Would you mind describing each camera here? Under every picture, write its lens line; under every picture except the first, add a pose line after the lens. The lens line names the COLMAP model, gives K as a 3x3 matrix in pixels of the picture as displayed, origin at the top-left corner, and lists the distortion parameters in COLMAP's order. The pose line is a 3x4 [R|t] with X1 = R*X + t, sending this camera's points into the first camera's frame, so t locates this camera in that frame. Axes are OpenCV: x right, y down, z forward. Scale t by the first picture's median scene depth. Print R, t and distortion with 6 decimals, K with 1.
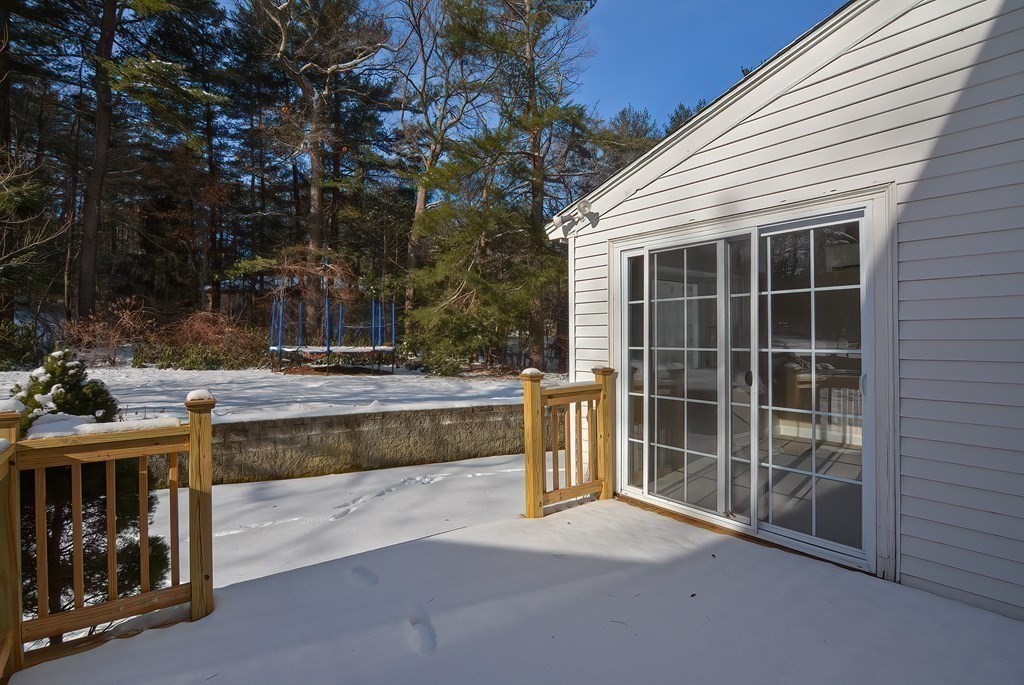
lens RADIAL K [[515.5, 0, 520.6], [0, 515.5, 329.0], [0, 0, 1]] dist [0.003149, 0.000797]
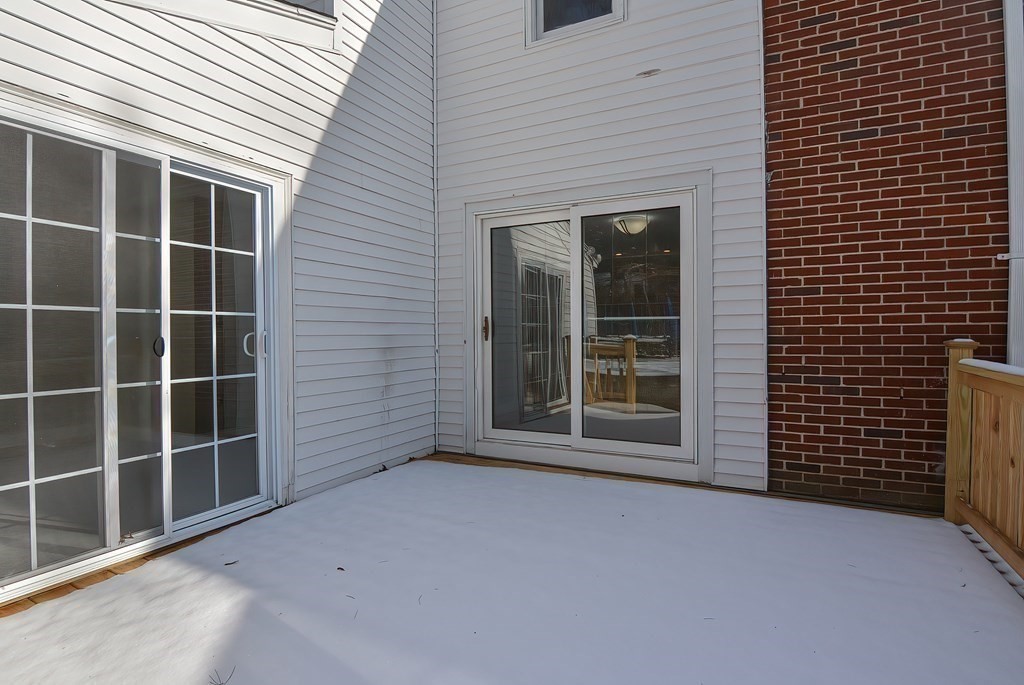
lens RADIAL K [[515.5, 0, 520.6], [0, 515.5, 329.0], [0, 0, 1]] dist [0.003149, 0.000797]
pose [[-0.439020, -0.001030, 0.898477, -0.521155], [-0.024771, 0.999633, -0.010958, 0.065547], [-0.898136, -0.027067, -0.438885, 0.901932]]
